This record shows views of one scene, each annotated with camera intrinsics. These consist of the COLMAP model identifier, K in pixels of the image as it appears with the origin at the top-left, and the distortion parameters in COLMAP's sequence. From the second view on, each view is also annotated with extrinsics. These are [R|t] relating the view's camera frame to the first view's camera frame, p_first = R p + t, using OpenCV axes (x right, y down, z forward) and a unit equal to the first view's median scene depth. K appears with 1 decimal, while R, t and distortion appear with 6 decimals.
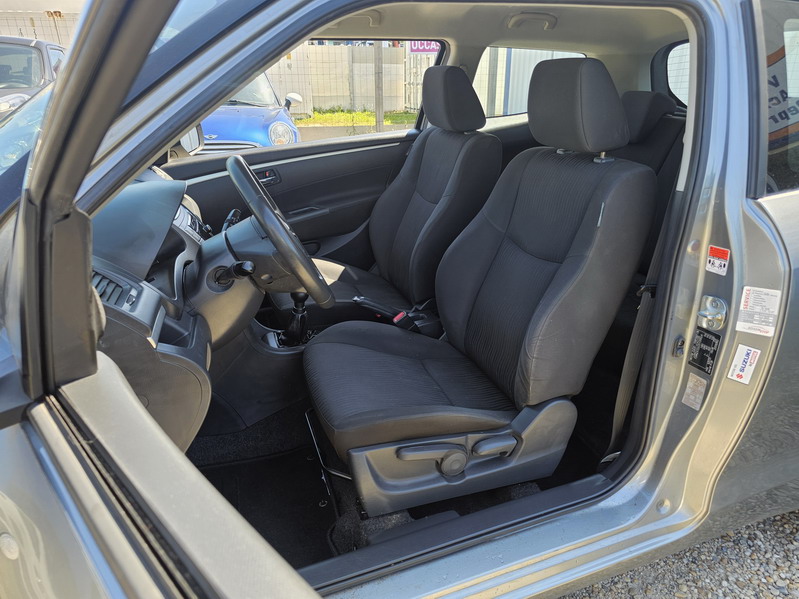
lens RADIAL K [[528.2, 0, 399.5], [0, 528.2, 299.5], [0, 0, 1]] dist [0.048692, -0.043810]
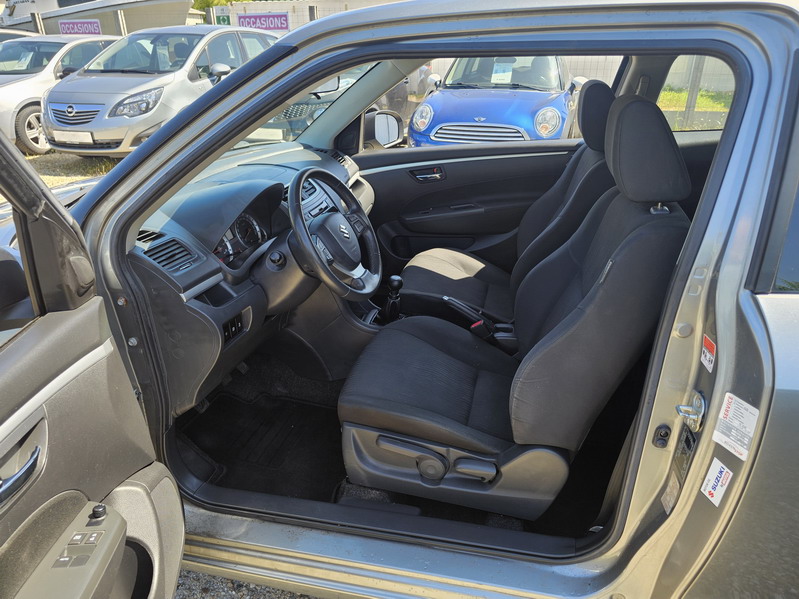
lens RADIAL K [[534.5, 0, 416.2], [0, 534.5, 284.4], [0, 0, 1]] dist [0.011342, -0.003298]
pose [[0.845679, 0.215423, -0.488282, 0.534770], [-0.205029, 0.975845, 0.075429, -0.133842], [0.492737, 0.036324, 0.869420, 0.025560]]
